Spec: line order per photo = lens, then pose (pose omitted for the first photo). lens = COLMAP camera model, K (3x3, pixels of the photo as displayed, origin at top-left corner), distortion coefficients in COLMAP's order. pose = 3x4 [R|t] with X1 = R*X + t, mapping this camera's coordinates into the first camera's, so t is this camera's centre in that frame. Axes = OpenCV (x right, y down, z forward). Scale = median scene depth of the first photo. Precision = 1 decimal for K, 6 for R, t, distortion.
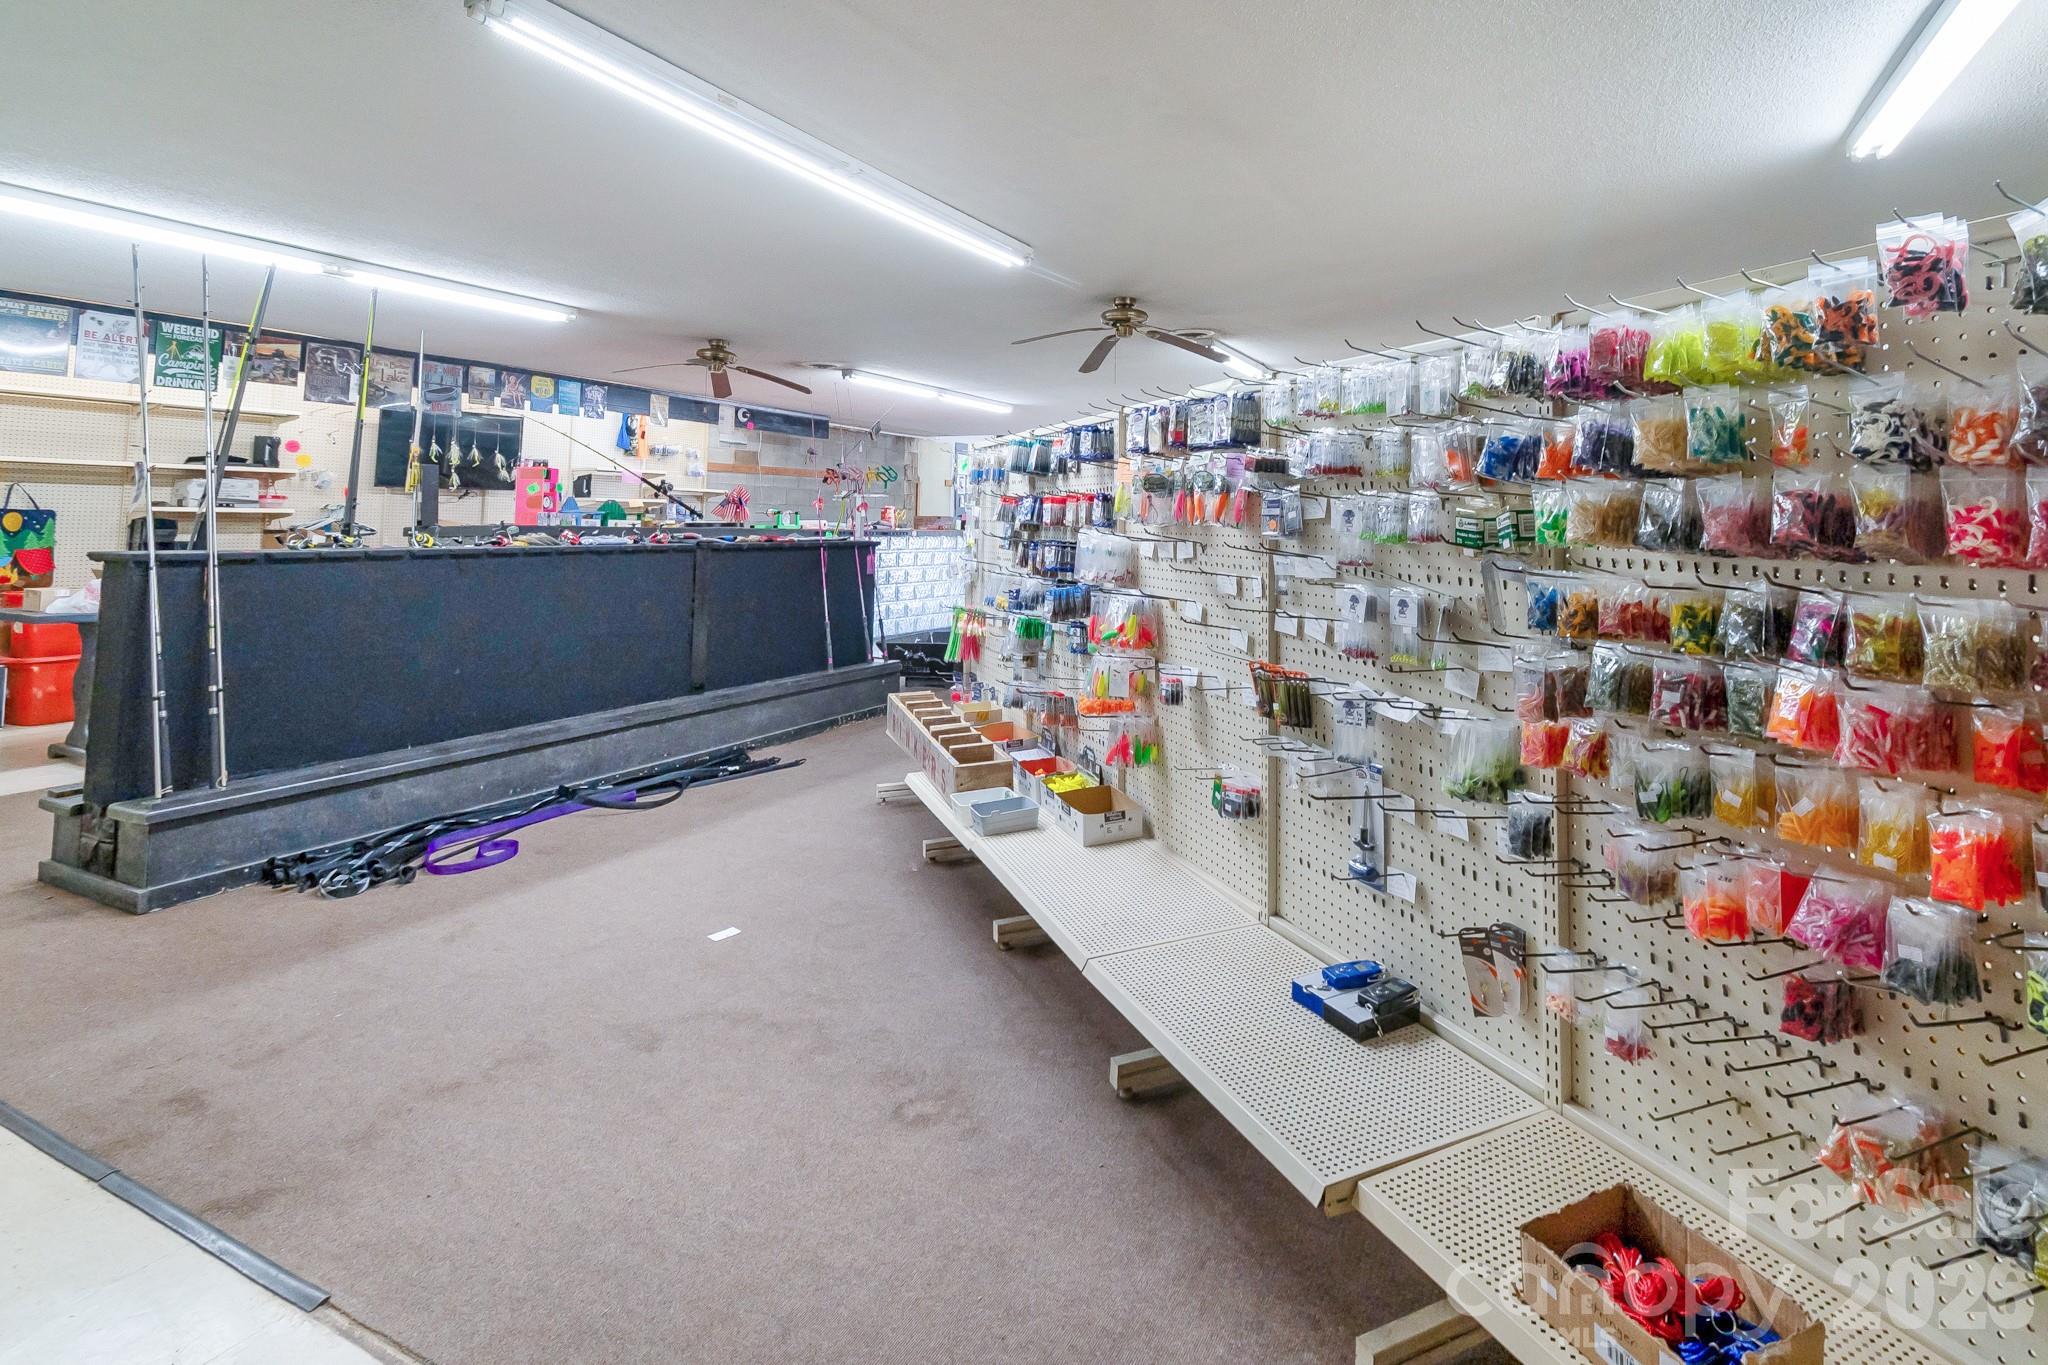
lens RADIAL K [[1001.0, 0, 1153.6], [0, 1001.0, 465.8], [0, 0, 1]] dist [-0.002762, -0.000720]
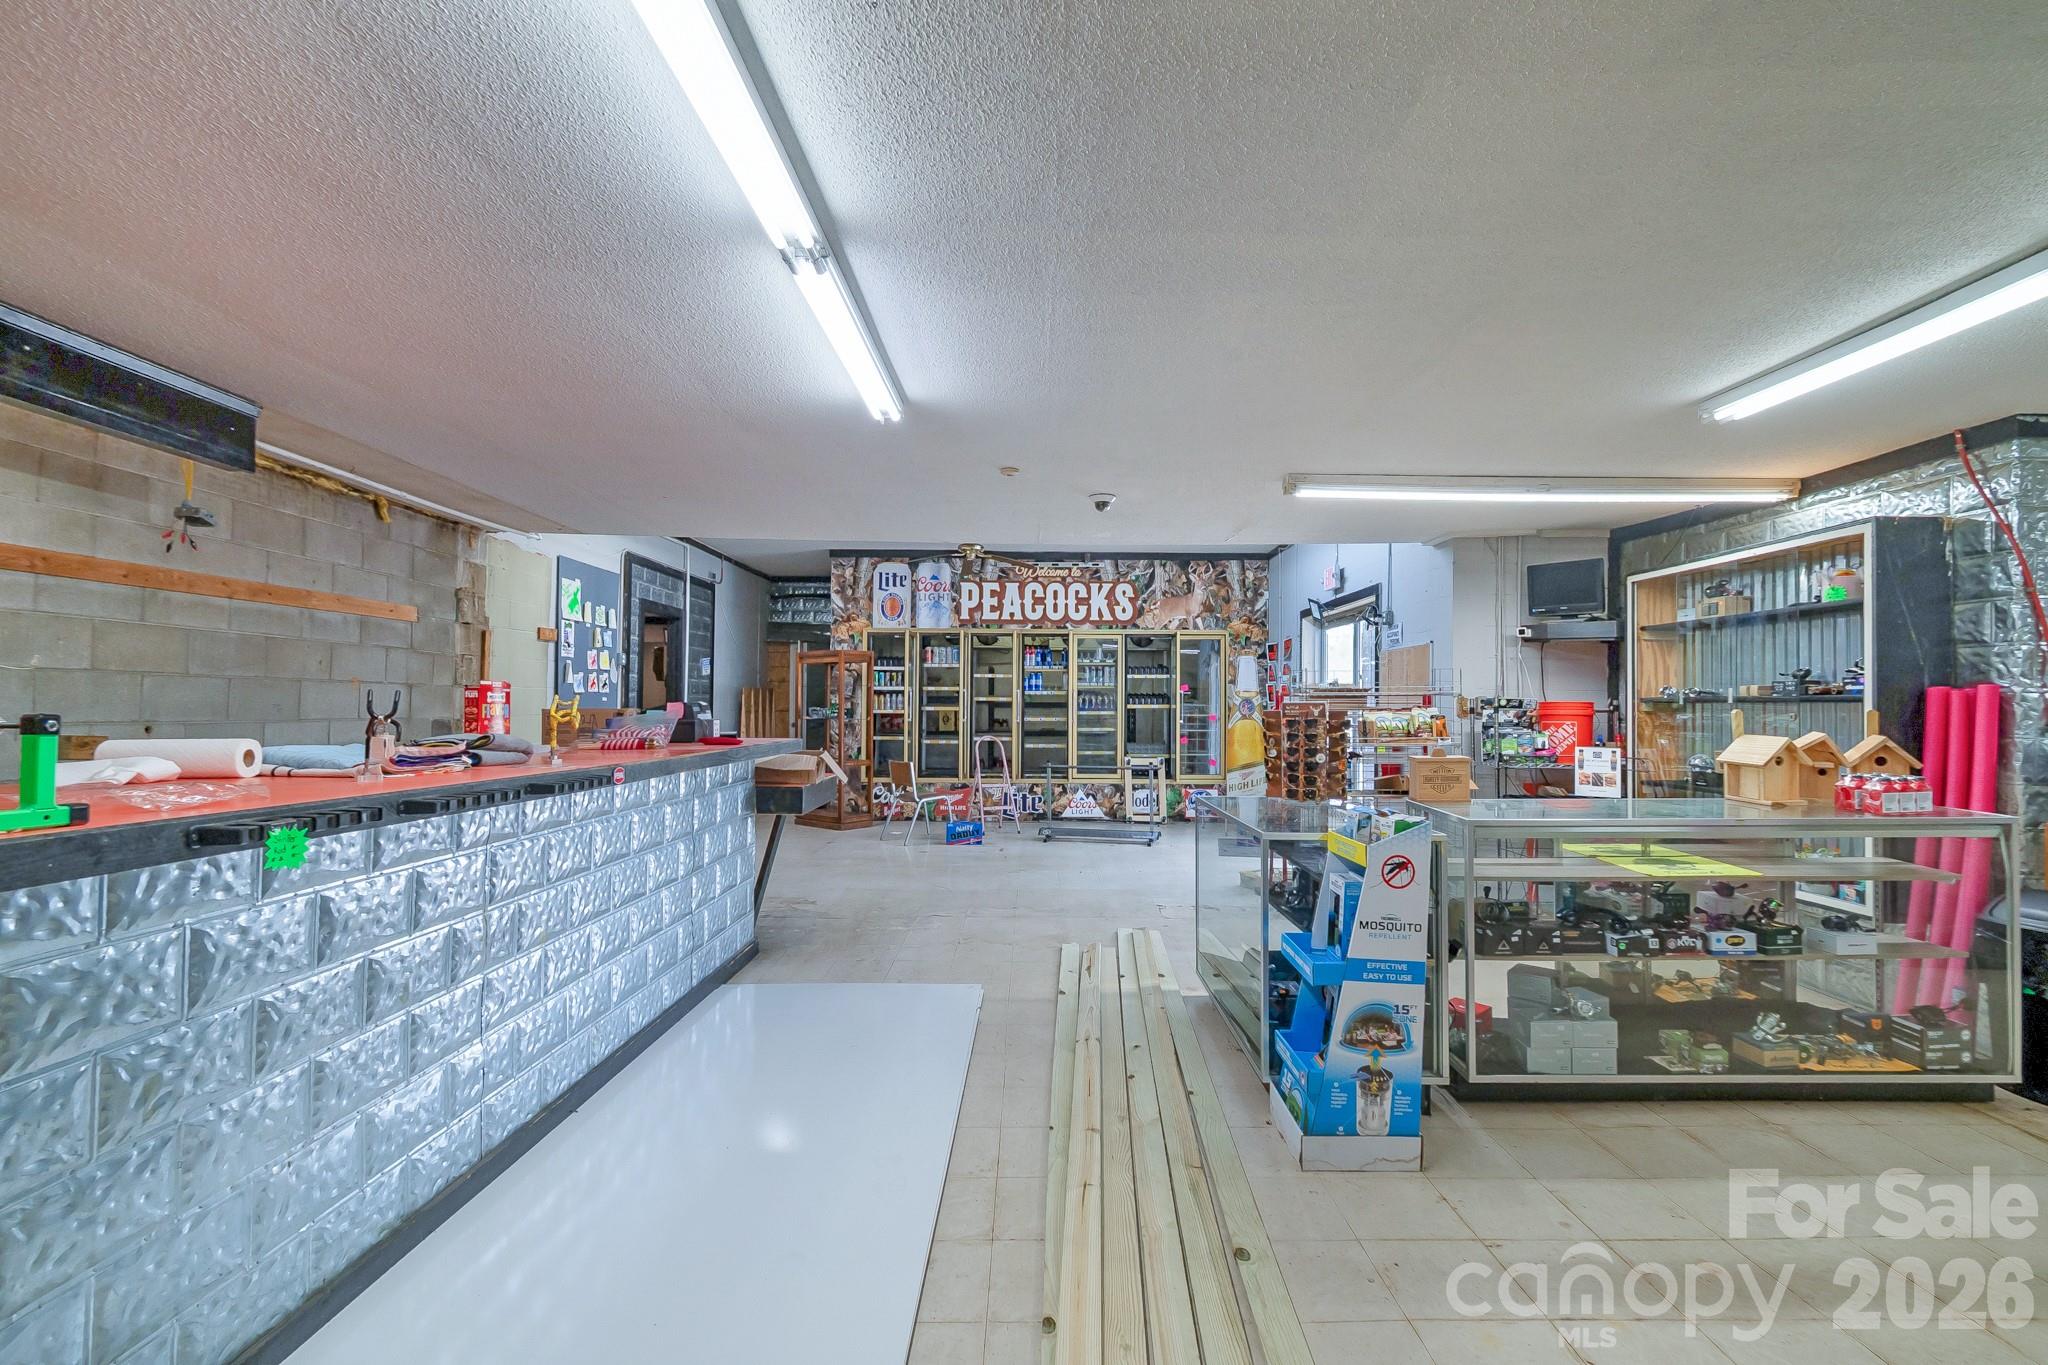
lens RADIAL K [[936.7, 0, 1032.5], [0, 936.7, 675.6], [0, 0, 1]] dist [0.004339, -0.001095]
pose [[0.920748, 0.020759, 0.389605, -0.988603], [-0.033183, 0.999132, 0.025184, 0.110946], [-0.388744, -0.036116, 0.920638, 2.902240]]
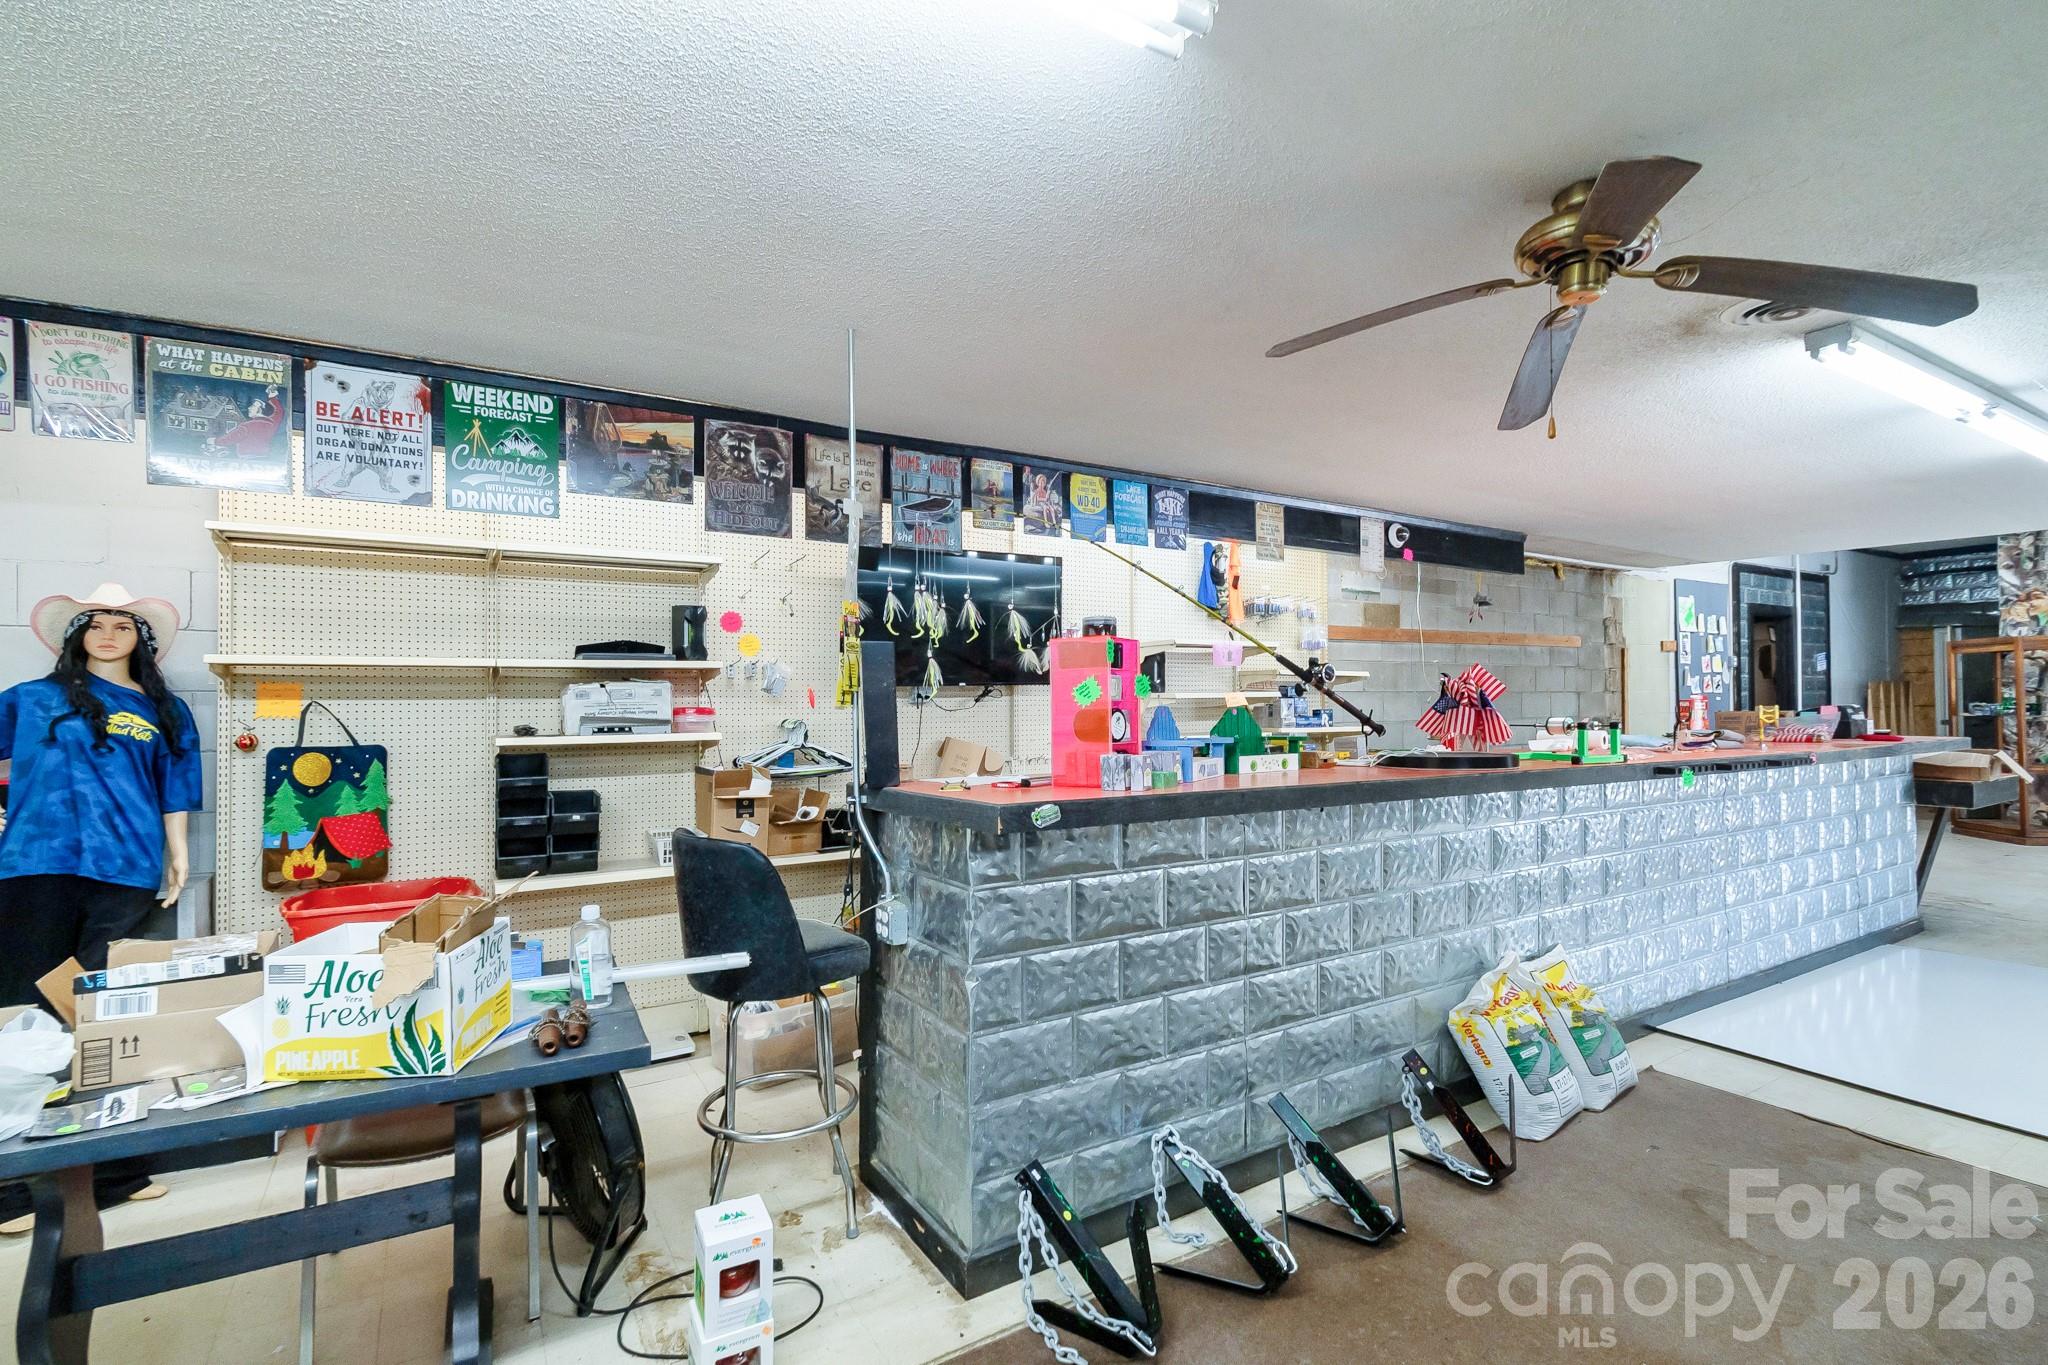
lens RADIAL K [[947.8, 0, 1023.2], [0, 947.8, 690.4], [0, 0, 1]] dist [0.002464, -0.000194]
pose [[0.820077, -0.012569, -0.572115, -1.196285], [0.044782, 0.998102, 0.042264, 0.014203], [0.570498, -0.060280, 0.819084, 1.901974]]
